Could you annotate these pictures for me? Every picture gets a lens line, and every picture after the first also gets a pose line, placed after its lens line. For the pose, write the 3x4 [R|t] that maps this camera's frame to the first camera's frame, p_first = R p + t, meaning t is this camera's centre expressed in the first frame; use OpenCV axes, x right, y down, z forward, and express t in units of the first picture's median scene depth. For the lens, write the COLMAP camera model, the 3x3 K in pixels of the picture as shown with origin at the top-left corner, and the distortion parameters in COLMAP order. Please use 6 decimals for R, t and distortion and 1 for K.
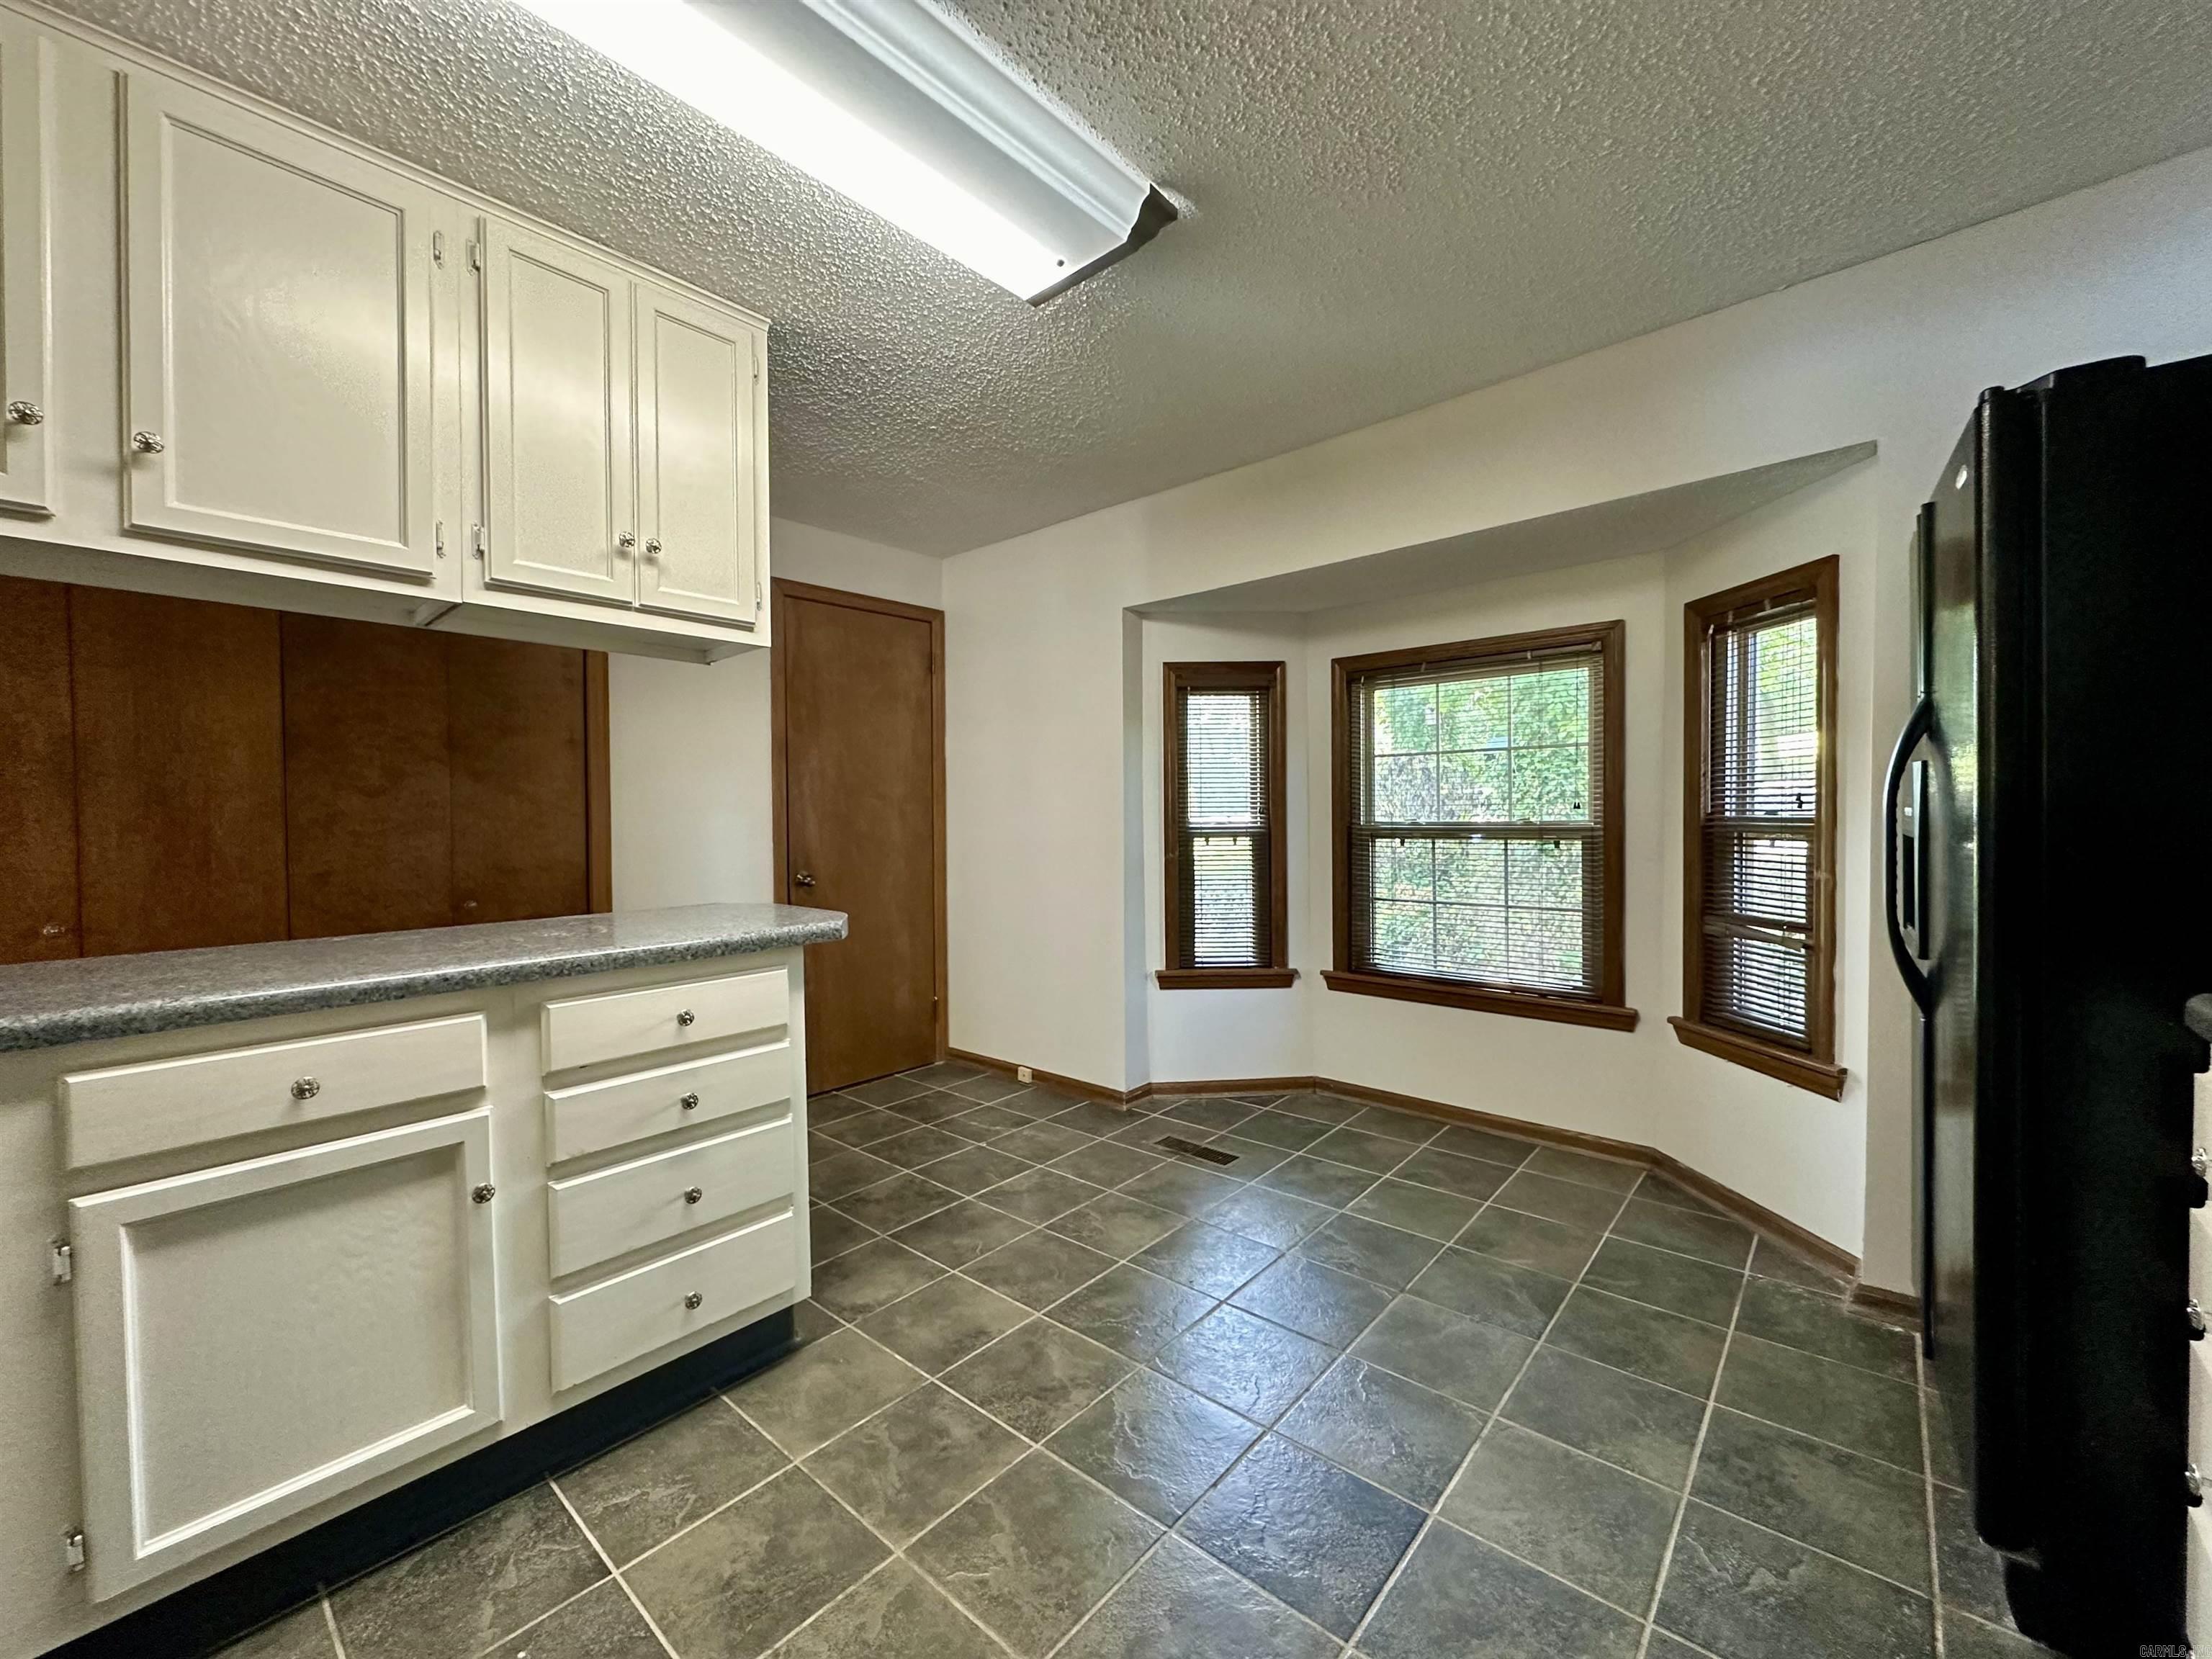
lens RADIAL K [[880.1, 0, 1101.9], [0, 880.1, 830.0], [0, 0, 1]] dist [-0.003365, 0.000421]
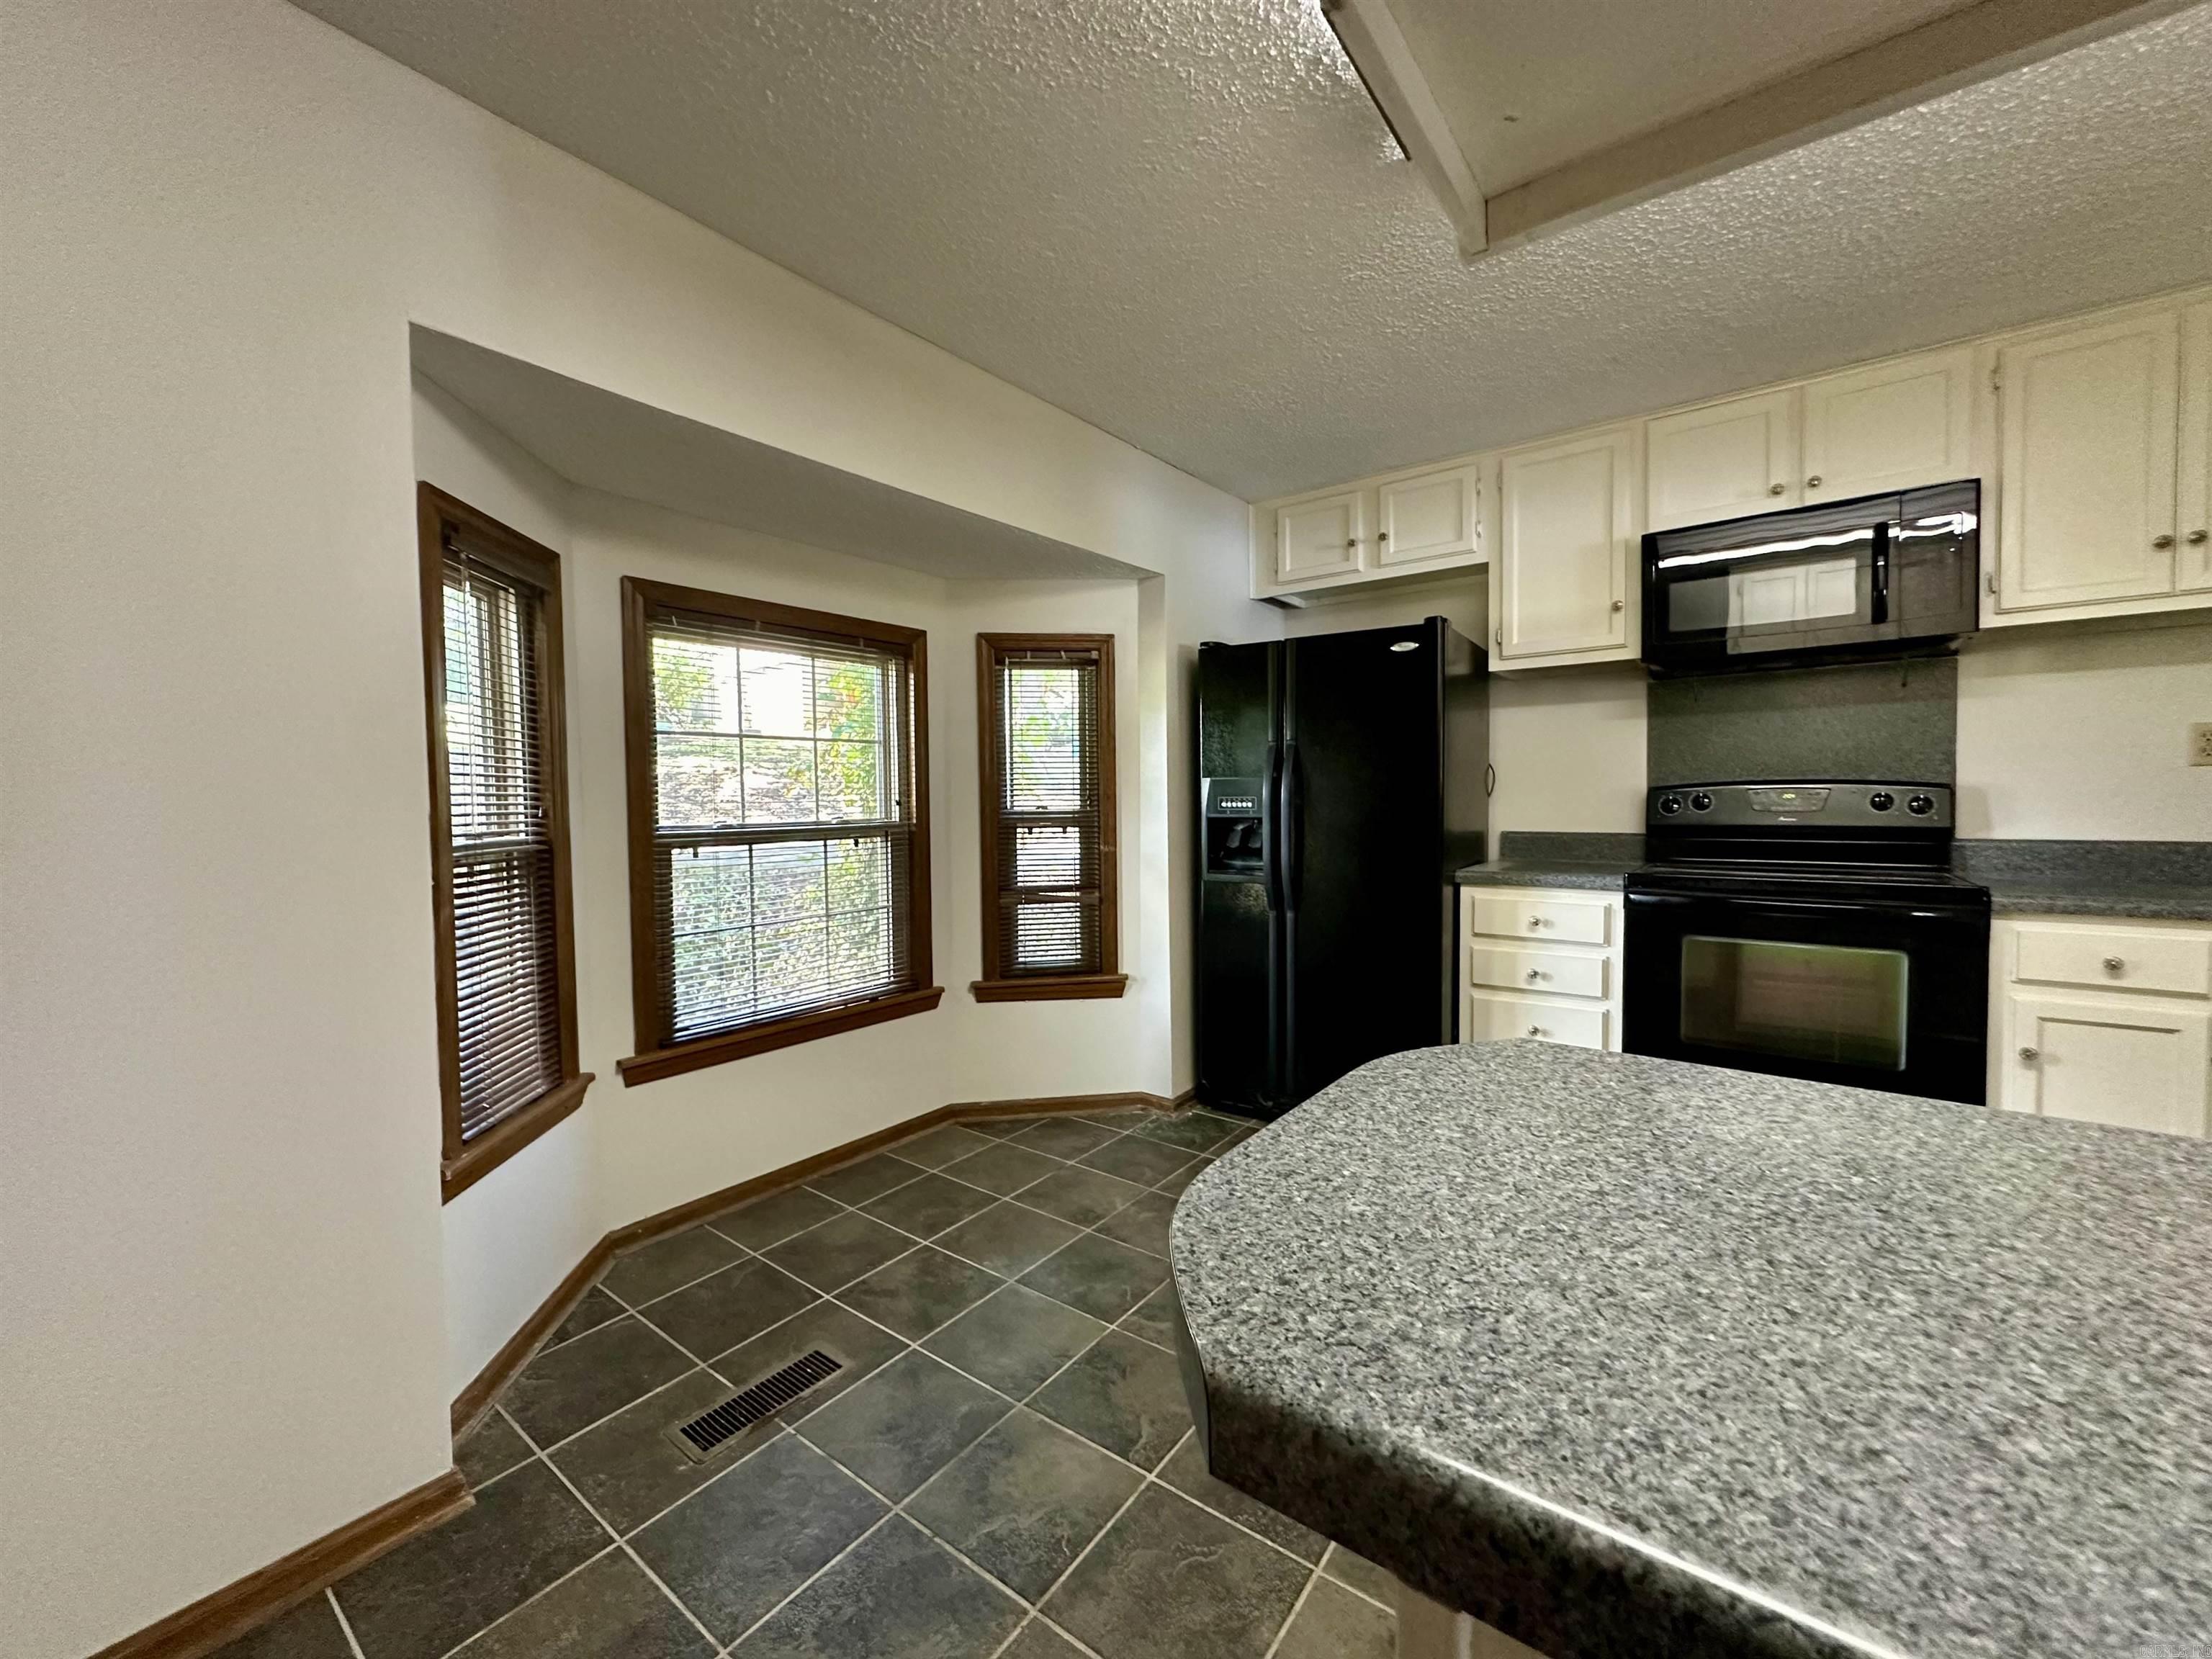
lens RADIAL K [[880.1, 0, 1101.9], [0, 880.1, 830.0], [0, 0, 1]] dist [-0.003365, 0.000421]
pose [[-0.092470, -0.010935, 0.995655, -0.541190], [0.033486, 0.999340, 0.014085, -0.001800], [-0.995152, 0.034643, -0.092043, 0.943807]]
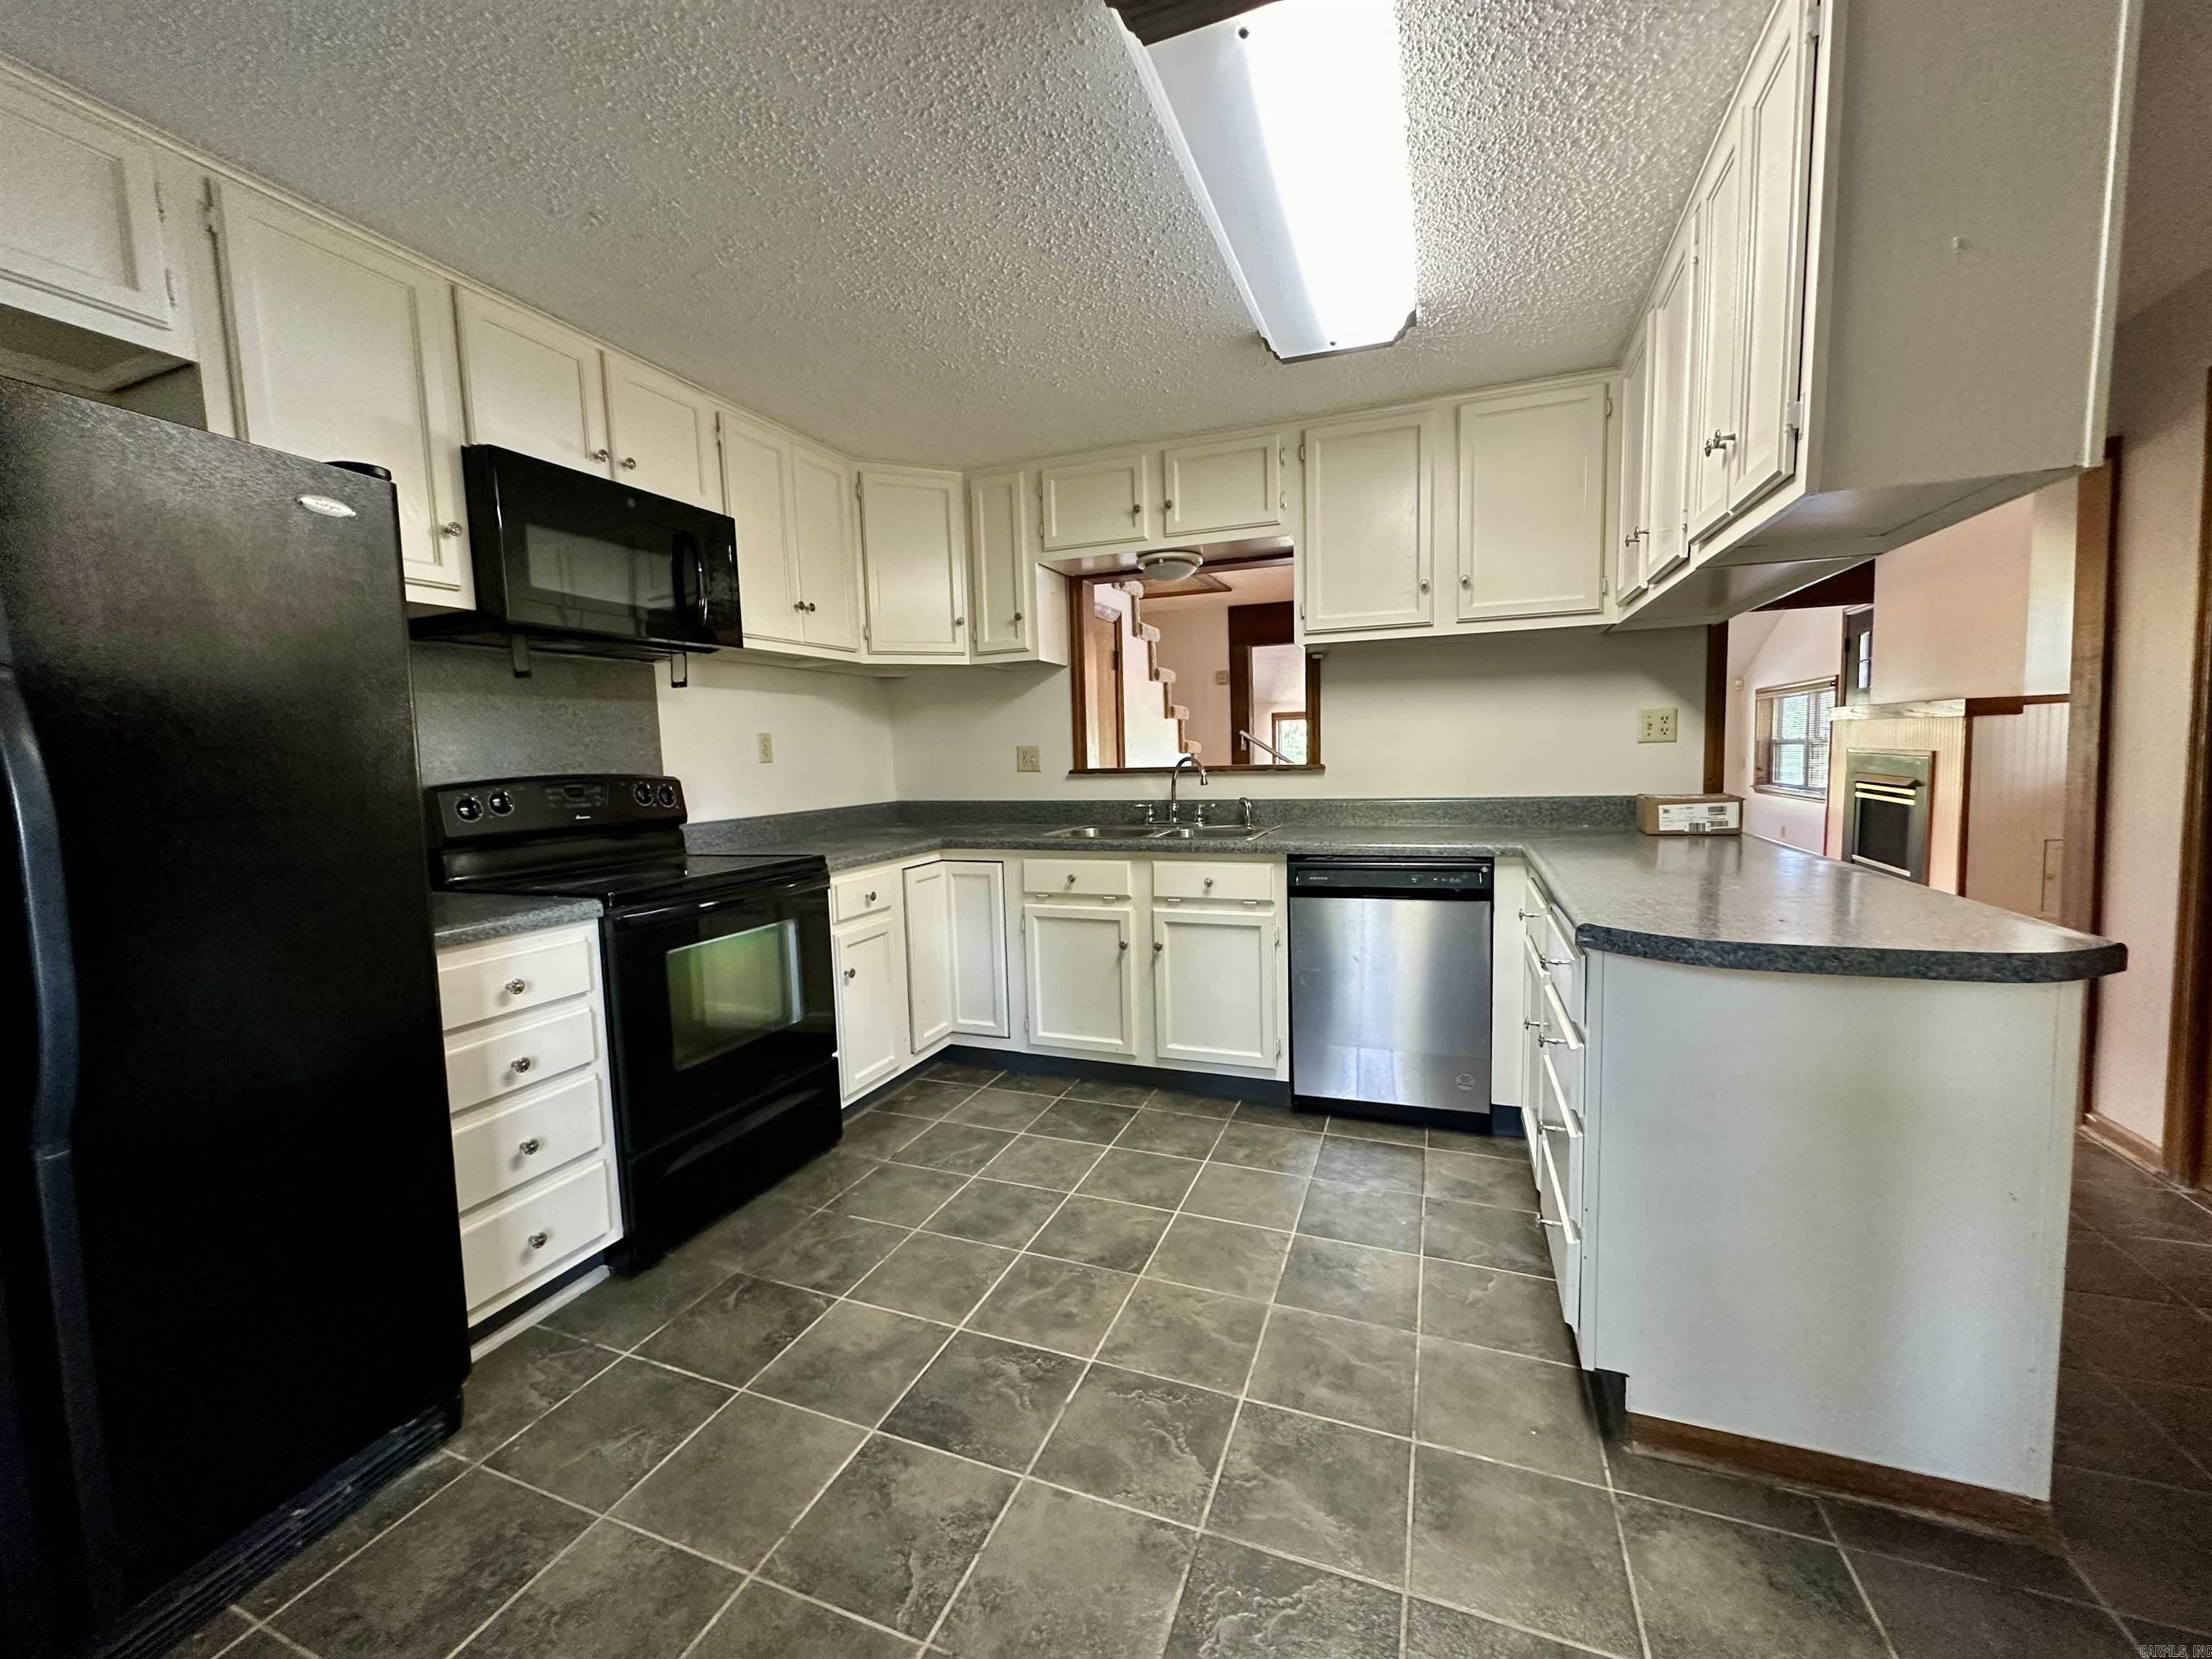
lens RADIAL K [[880.1, 0, 1101.9], [0, 880.1, 830.0], [0, 0, 1]] dist [-0.003365, 0.000421]
pose [[-0.935203, 0.070285, -0.347068, 0.244230], [0.031003, 0.992592, 0.117470, -0.054091], [0.352754, 0.099098, -0.930454, 1.146448]]
